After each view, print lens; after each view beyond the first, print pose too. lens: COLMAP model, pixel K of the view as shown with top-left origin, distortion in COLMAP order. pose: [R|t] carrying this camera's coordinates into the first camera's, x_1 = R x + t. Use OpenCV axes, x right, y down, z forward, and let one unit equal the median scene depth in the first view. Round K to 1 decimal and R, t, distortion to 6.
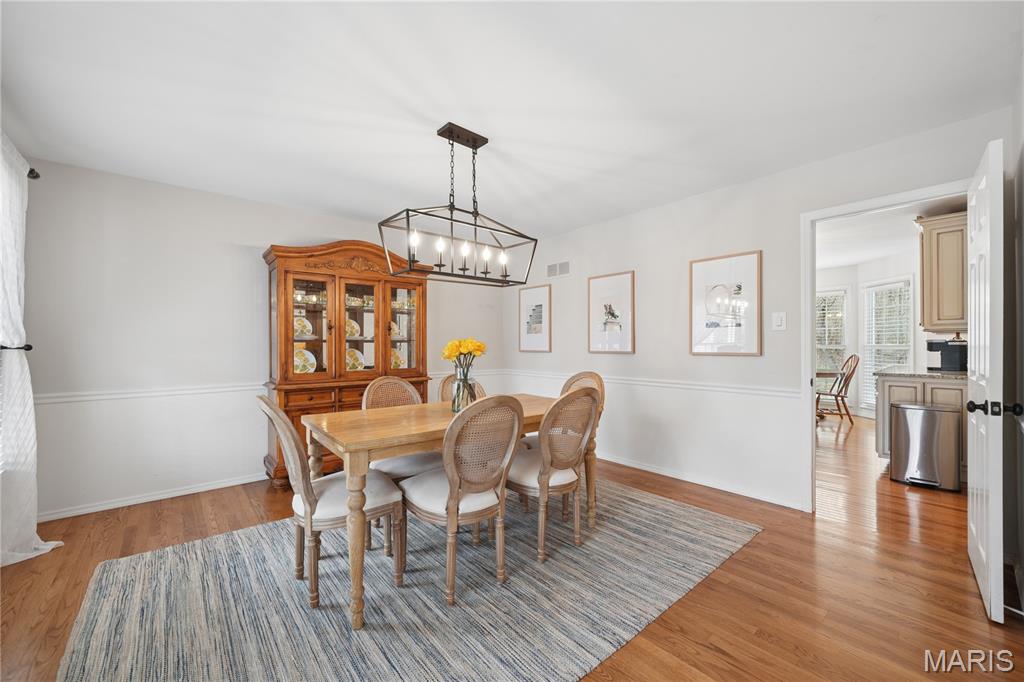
lens RADIAL K [[397.2, 0, 507.3], [0, 397.2, 346.0], [0, 0, 1]] dist [-0.001115, 0.000049]
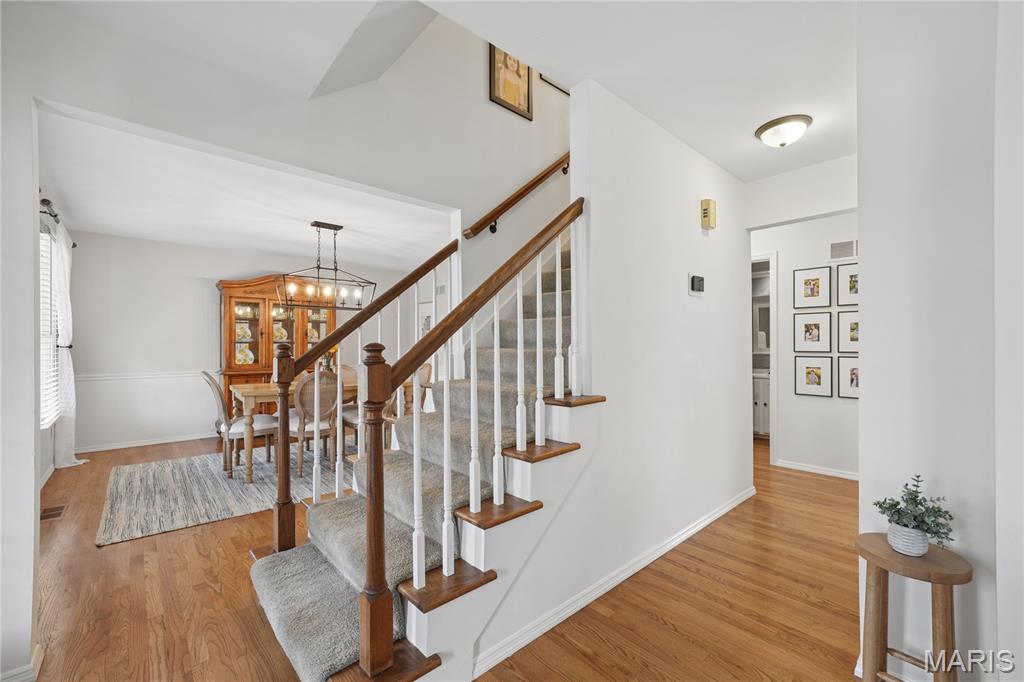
lens RADIAL K [[418.2, 0, 508.8], [0, 418.2, 343.6], [0, 0, 1]] dist [0.002106, 0.000228]
pose [[0.999825, 0.003781, 0.018310, 0.619676], [-0.003665, 0.999973, -0.006388, -0.003337], [-0.018334, 0.006320, 0.999812, -0.800470]]
